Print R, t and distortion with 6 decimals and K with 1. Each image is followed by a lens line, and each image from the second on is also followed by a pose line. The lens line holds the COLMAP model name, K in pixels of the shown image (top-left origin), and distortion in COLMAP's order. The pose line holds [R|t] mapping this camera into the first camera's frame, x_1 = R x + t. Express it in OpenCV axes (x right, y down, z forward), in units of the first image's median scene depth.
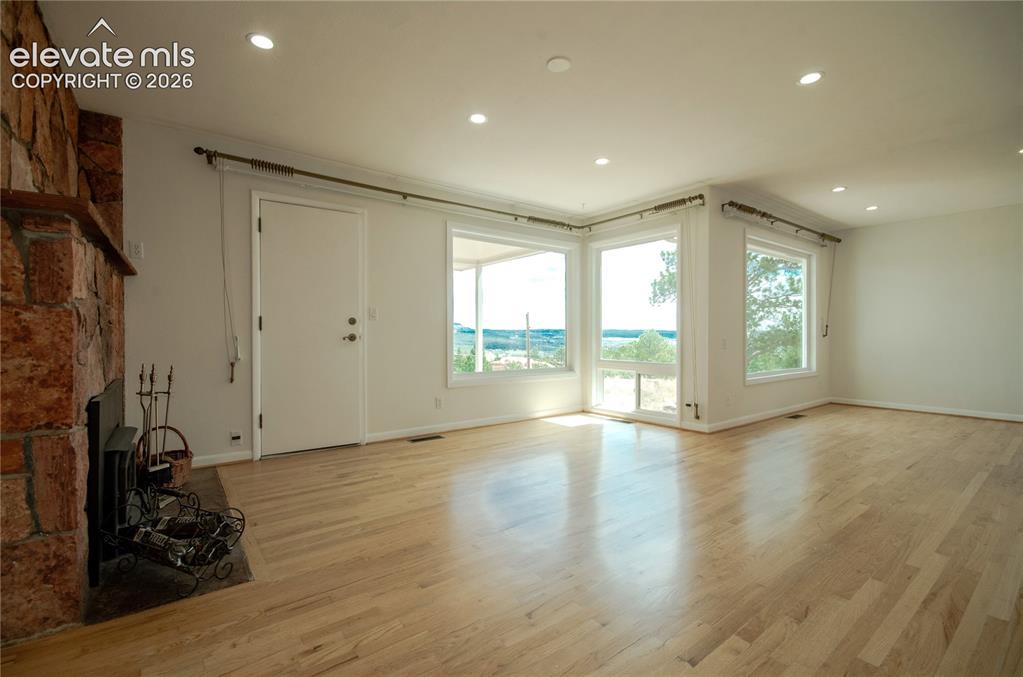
lens RADIAL K [[447.3, 0, 508.7], [0, 447.3, 338.5], [0, 0, 1]] dist [0.000473, -0.000261]
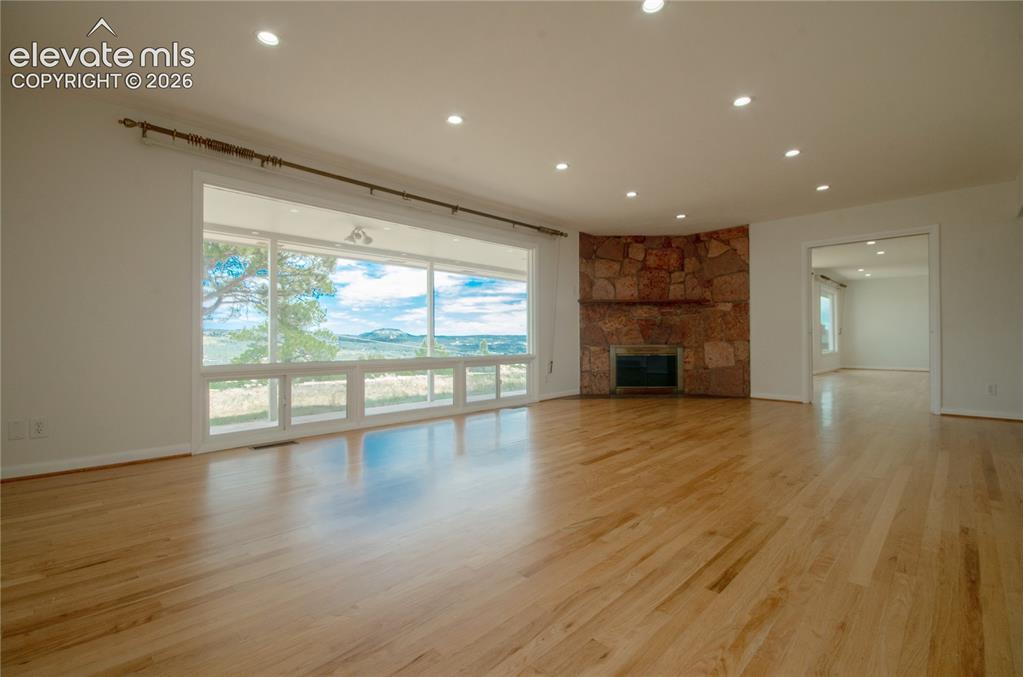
lens RADIAL K [[470.6, 0, 513.2], [0, 470.6, 317.5], [0, 0, 1]] dist [0.025420, -0.000073]
pose [[0.987362, 0.018286, 0.157420, -0.135725], [-0.012454, 0.999202, -0.037955, 0.002620], [-0.157988, 0.035515, 0.986802, -0.110310]]
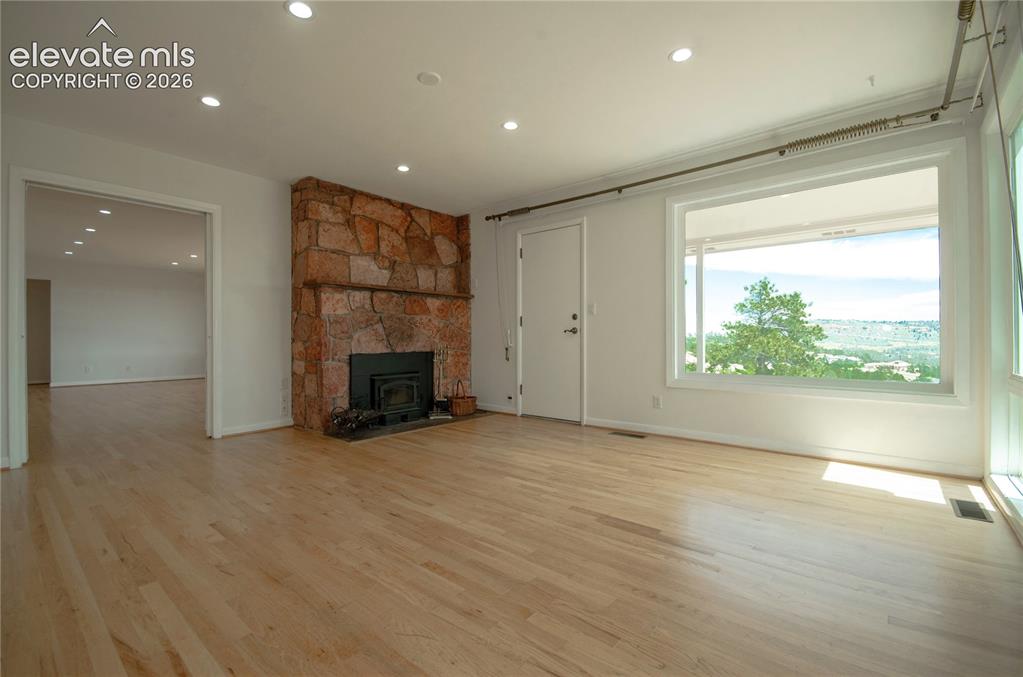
lens RADIAL K [[447.3, 0, 508.7], [0, 447.3, 338.5], [0, 0, 1]] dist [0.000473, -0.000261]
pose [[0.215940, -0.005556, -0.976391, 0.841188], [-0.011331, 0.999902, -0.008196, 0.033067], [0.976341, 0.012834, 0.215856, 0.650797]]
